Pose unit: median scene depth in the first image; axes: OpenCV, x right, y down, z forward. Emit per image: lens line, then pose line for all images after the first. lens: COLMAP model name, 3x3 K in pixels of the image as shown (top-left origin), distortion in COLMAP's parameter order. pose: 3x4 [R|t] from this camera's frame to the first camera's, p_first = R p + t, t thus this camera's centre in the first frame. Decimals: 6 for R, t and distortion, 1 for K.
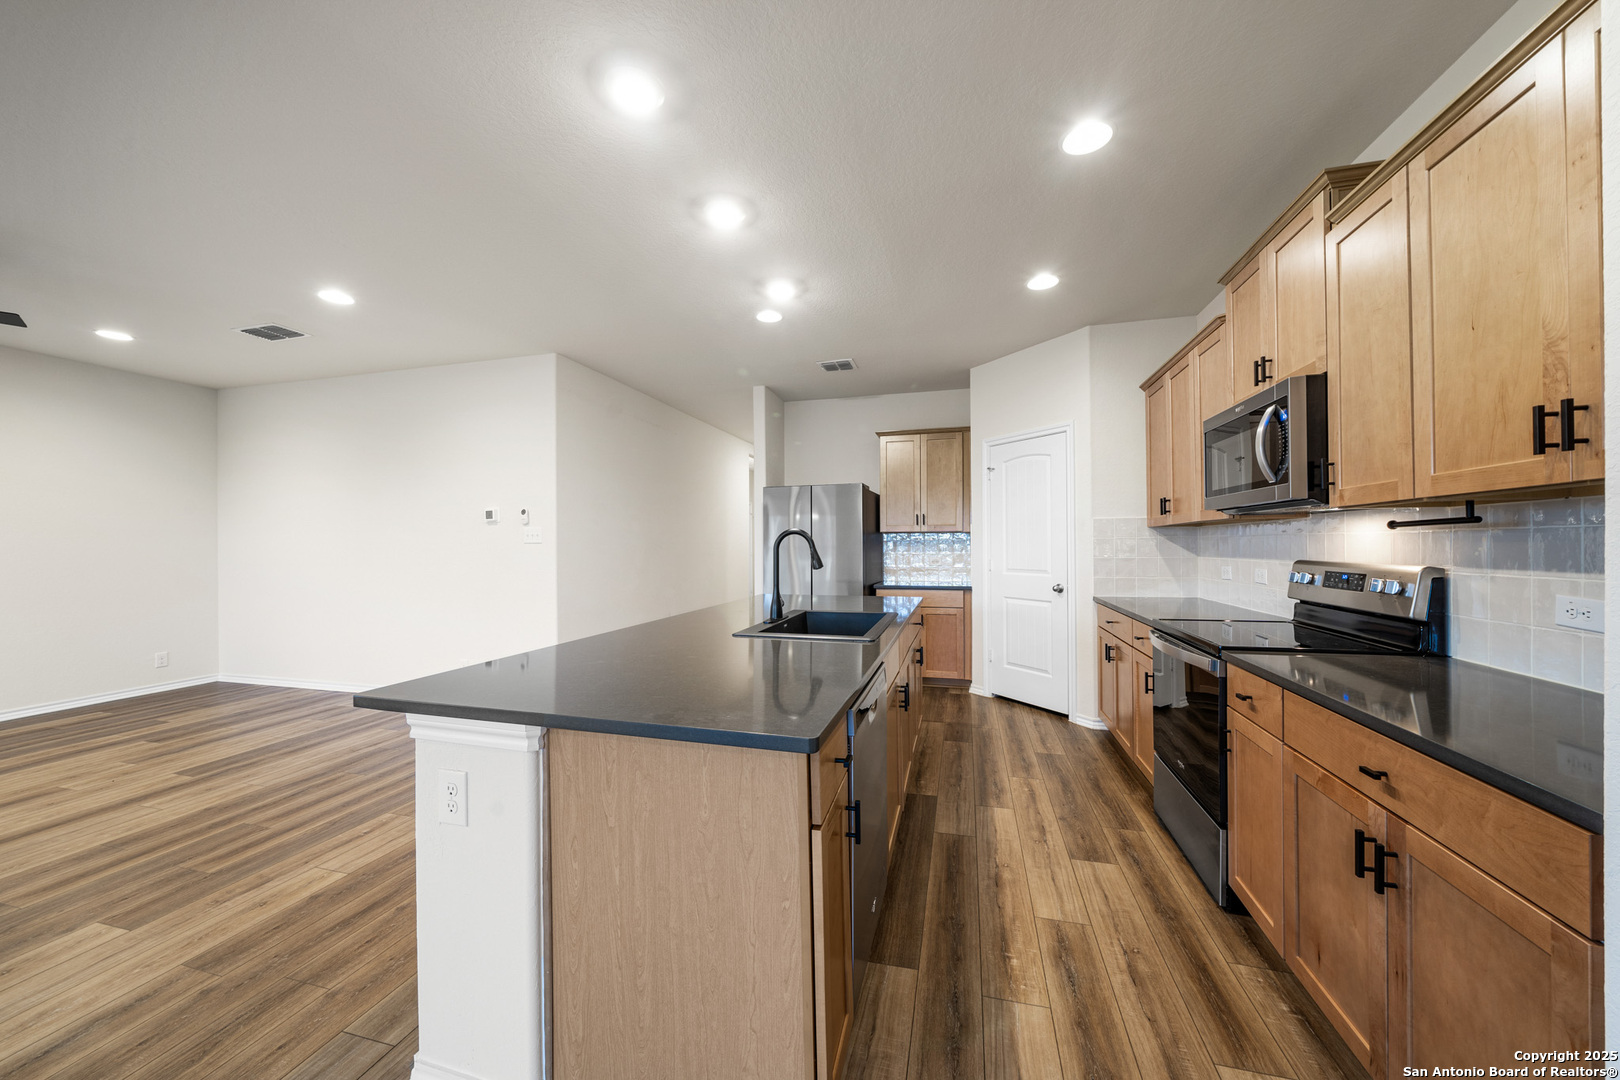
lens RADIAL K [[580.1, 0, 810.5], [0, 580.1, 542.0], [0, 0, 1]] dist [-0.006703, 0.000170]
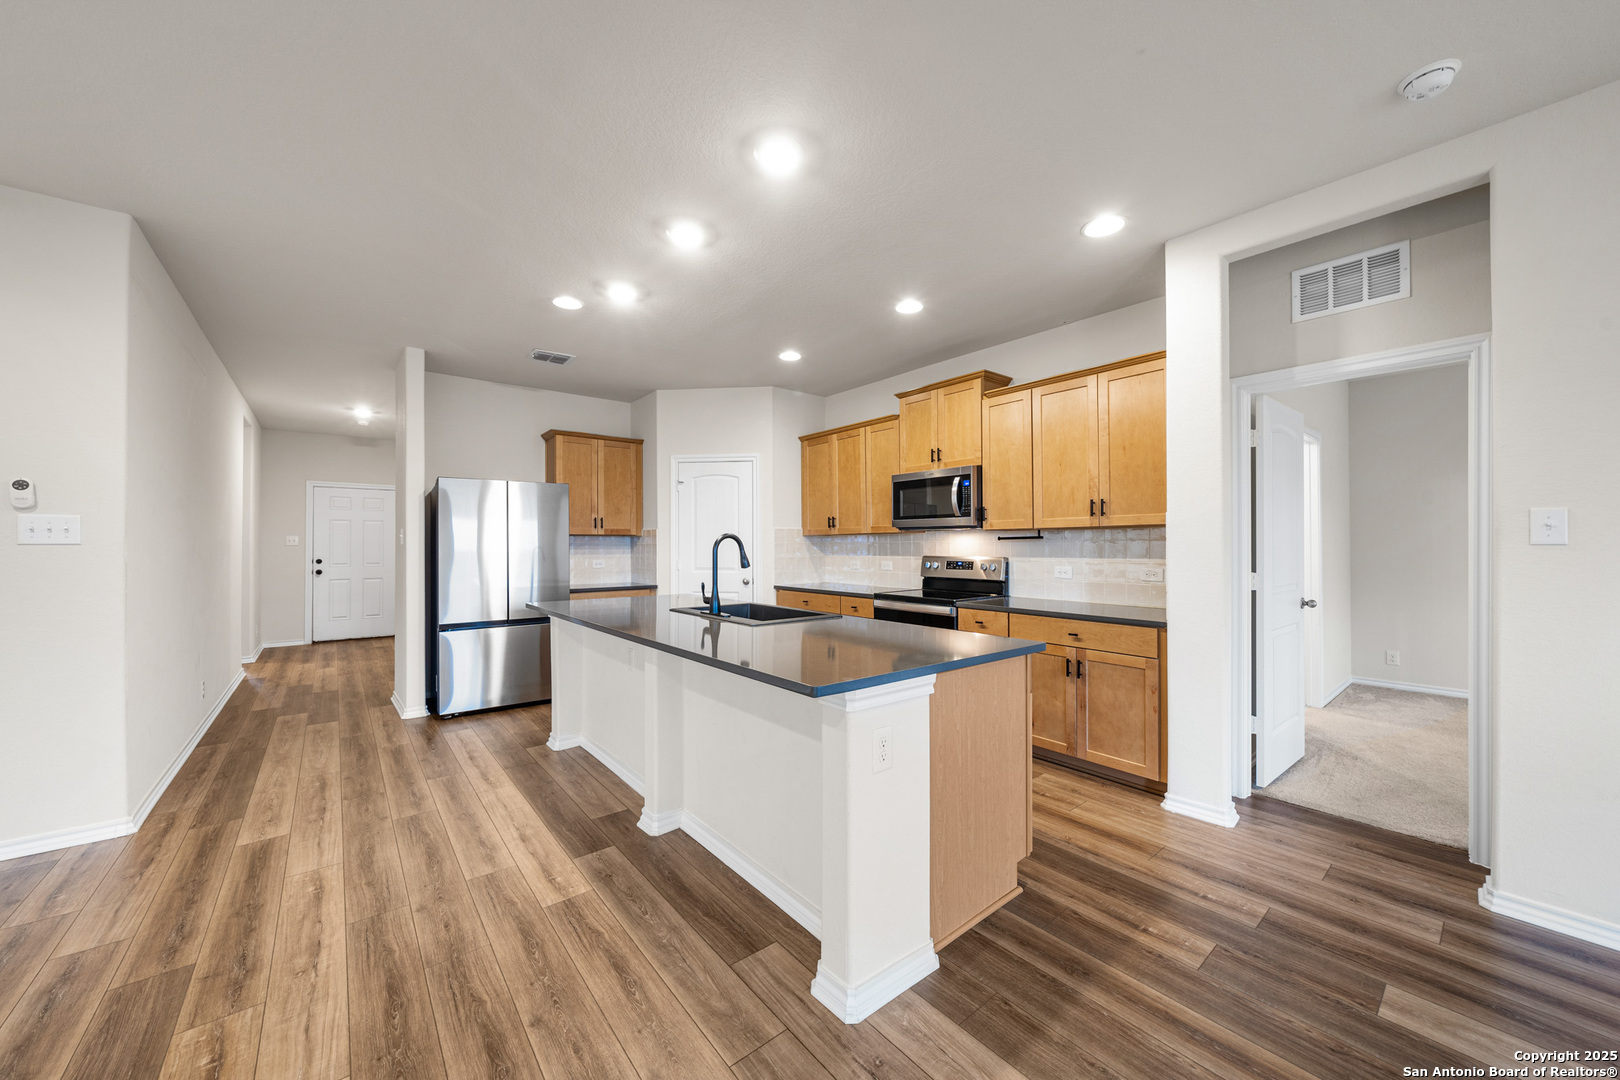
lens RADIAL K [[584.7, 0, 811.5], [0, 584.7, 541.6], [0, 0, 1]] dist [-0.005163, 0.000213]
pose [[0.583268, 0.008545, 0.812235, -0.872009], [-0.003566, 0.999962, -0.007959, 0.001916], [-0.812272, 0.001746, 0.583276, 0.193985]]
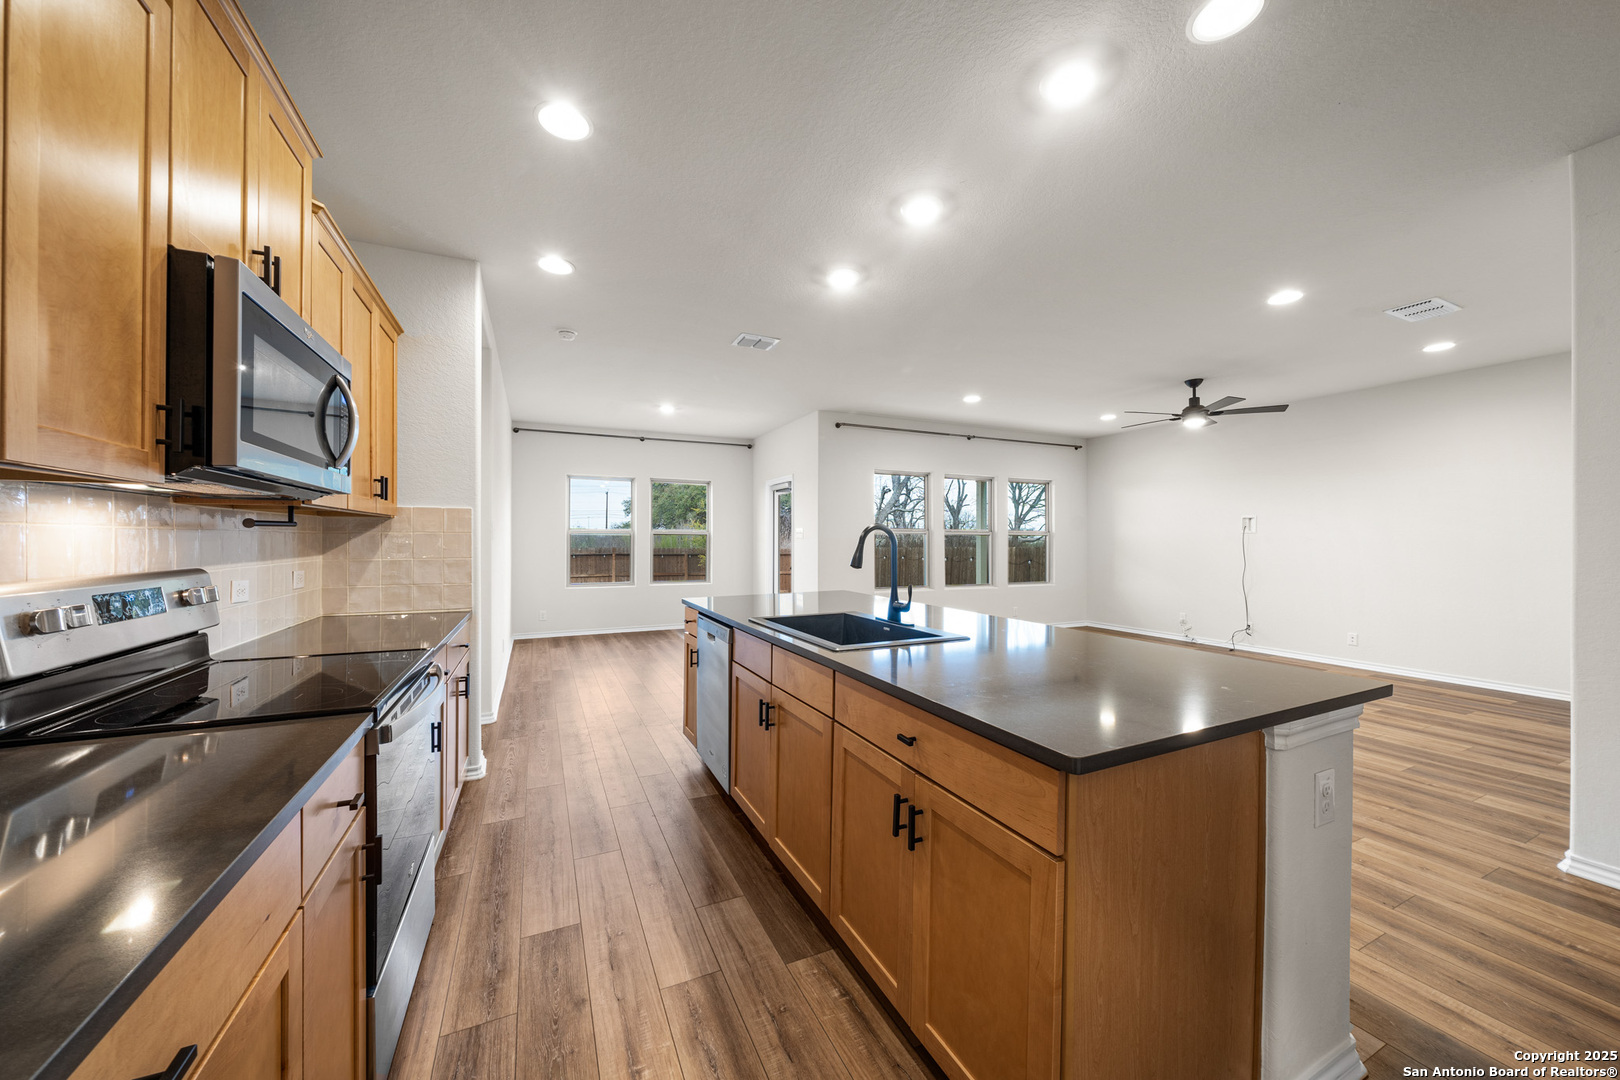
lens RADIAL K [[580.1, 0, 810.5], [0, 580.1, 542.0], [0, 0, 1]] dist [-0.006703, 0.000170]
pose [[-0.762435, 0.007156, -0.647025, 0.645042], [0.004868, 0.999974, 0.005323, 0.000665], [0.647046, 0.000909, -0.762450, 1.629755]]
